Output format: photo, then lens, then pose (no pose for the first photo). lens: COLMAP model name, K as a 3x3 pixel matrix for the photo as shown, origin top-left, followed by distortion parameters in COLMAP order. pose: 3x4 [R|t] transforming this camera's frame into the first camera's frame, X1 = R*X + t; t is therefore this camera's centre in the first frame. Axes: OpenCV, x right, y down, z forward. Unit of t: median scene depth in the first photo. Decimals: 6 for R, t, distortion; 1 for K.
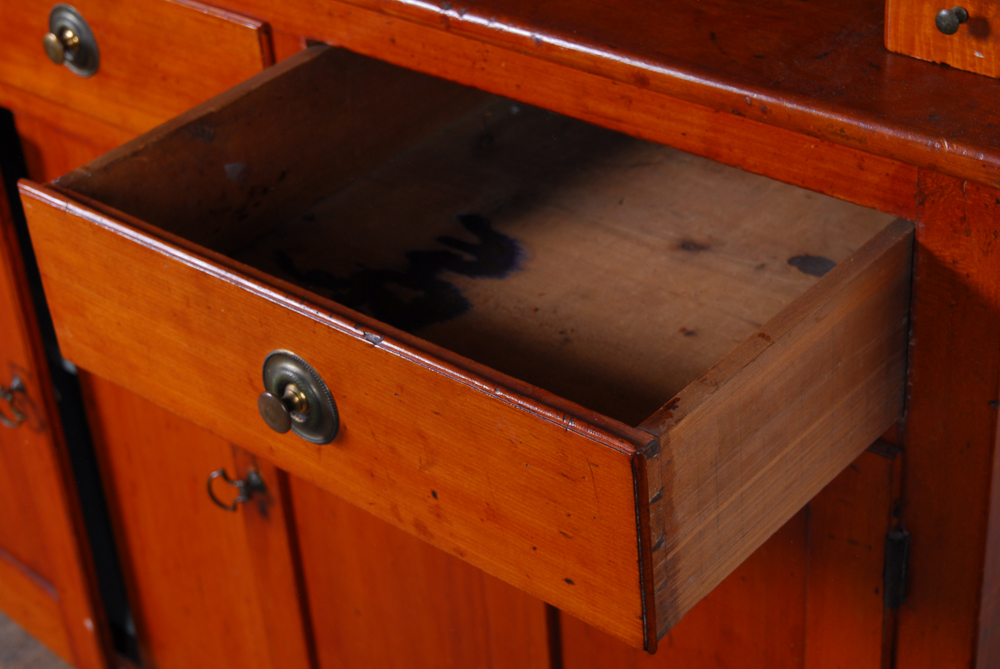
lens RADIAL K [[1814.5, 0, 500.0], [0, 1814.5, 334.5], [0, 0, 1]] dist [-0.051879, -0.140851]
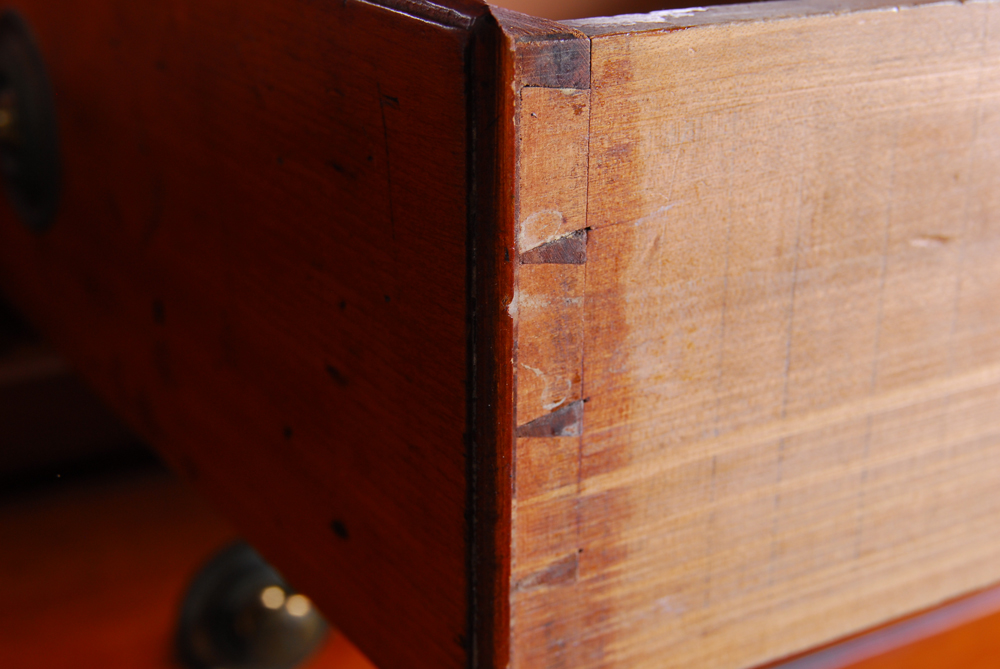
lens RADIAL K [[1814.5, 0, 500.0], [0, 1814.5, 334.5], [0, 0, 1]] dist [-0.051879, -0.140851]
pose [[0.953693, 0.204839, -0.220253, 0.145156], [-0.241605, 0.957864, -0.155317, 0.151782], [0.179158, 0.201339, 0.962998, 0.665853]]
